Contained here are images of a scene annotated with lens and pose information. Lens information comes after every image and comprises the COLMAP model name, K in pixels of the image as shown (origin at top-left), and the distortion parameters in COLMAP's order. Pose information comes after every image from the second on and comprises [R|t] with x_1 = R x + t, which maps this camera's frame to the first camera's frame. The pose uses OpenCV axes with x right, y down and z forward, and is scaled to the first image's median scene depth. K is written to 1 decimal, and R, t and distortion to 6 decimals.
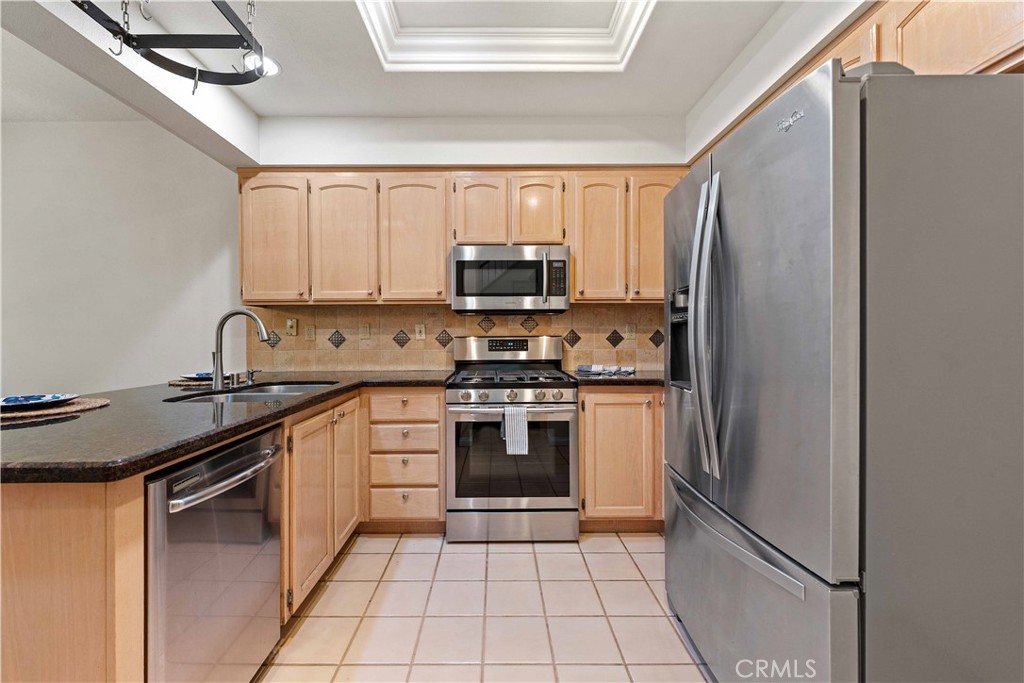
lens RADIAL K [[415.5, 0, 501.7], [0, 415.5, 334.2], [0, 0, 1]] dist [0.000542, 0.000076]
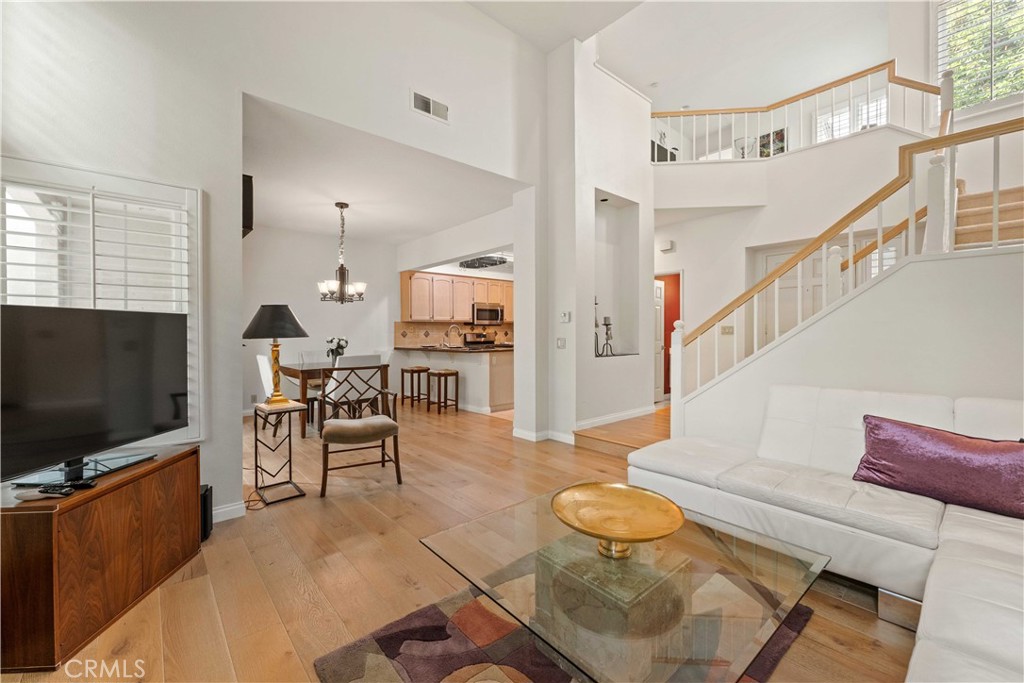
lens RADIAL K [[413.9, 0, 497.5], [0, 413.9, 330.4], [0, 0, 1]] dist [0.000247, -0.000315]
pose [[0.763521, 0.004190, 0.645769, -1.948964], [0.000529, 0.999975, -0.007114, 0.007856], [-0.645783, 0.005773, 0.763499, -1.431538]]
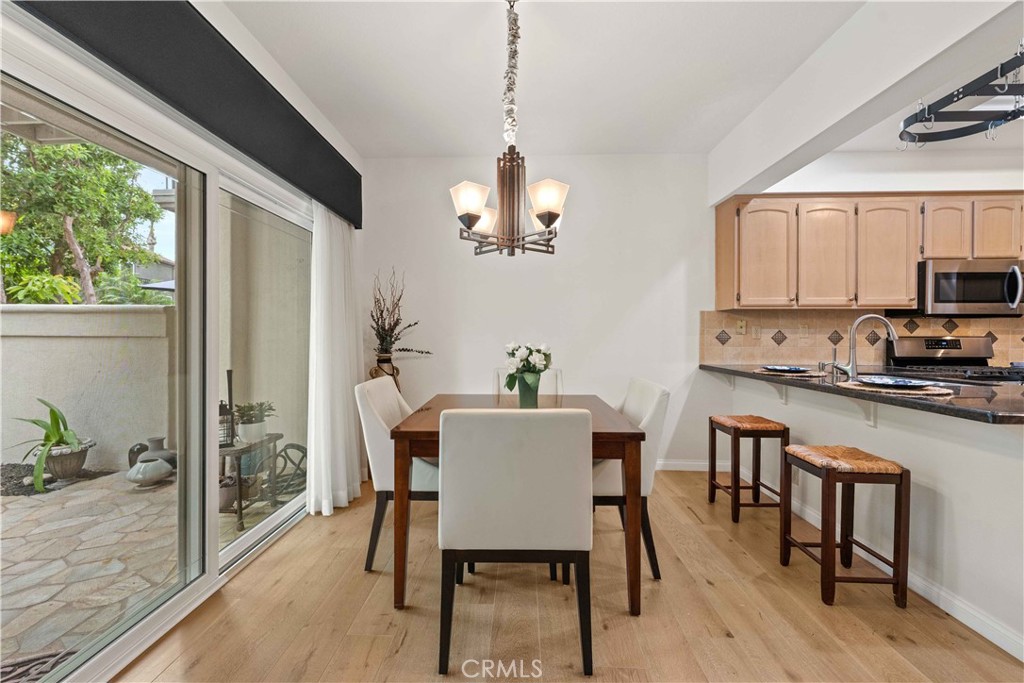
lens RADIAL K [[415.5, 0, 501.7], [0, 415.5, 334.2], [0, 0, 1]] dist [0.000542, 0.000076]
pose [[0.998756, 0.007920, -0.049234, -1.261396], [-0.007618, 0.999951, 0.006318, 0.000753], [0.049282, -0.005935, 0.998767, -0.242261]]
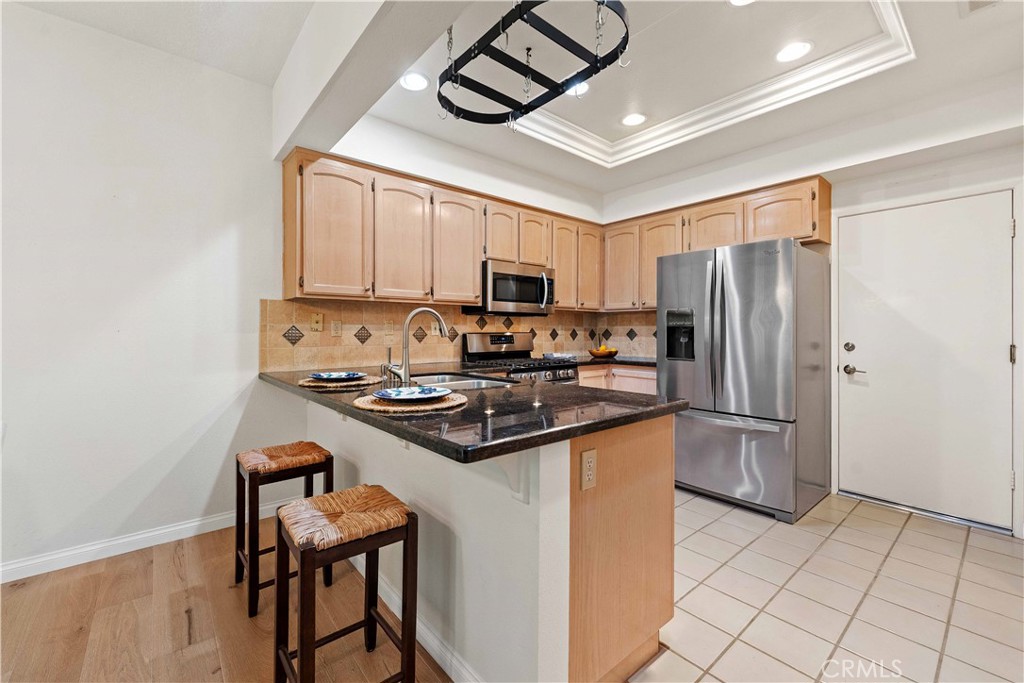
lens RADIAL K [[419.2, 0, 497.9], [0, 419.2, 328.9], [0, 0, 1]] dist [-0.000107, -0.000225]
pose [[0.774992, 0.008506, 0.631914, -0.878568], [-0.006973, 0.999964, -0.004908, 0.000052], [-0.631933, -0.000602, 0.775023, 0.011809]]
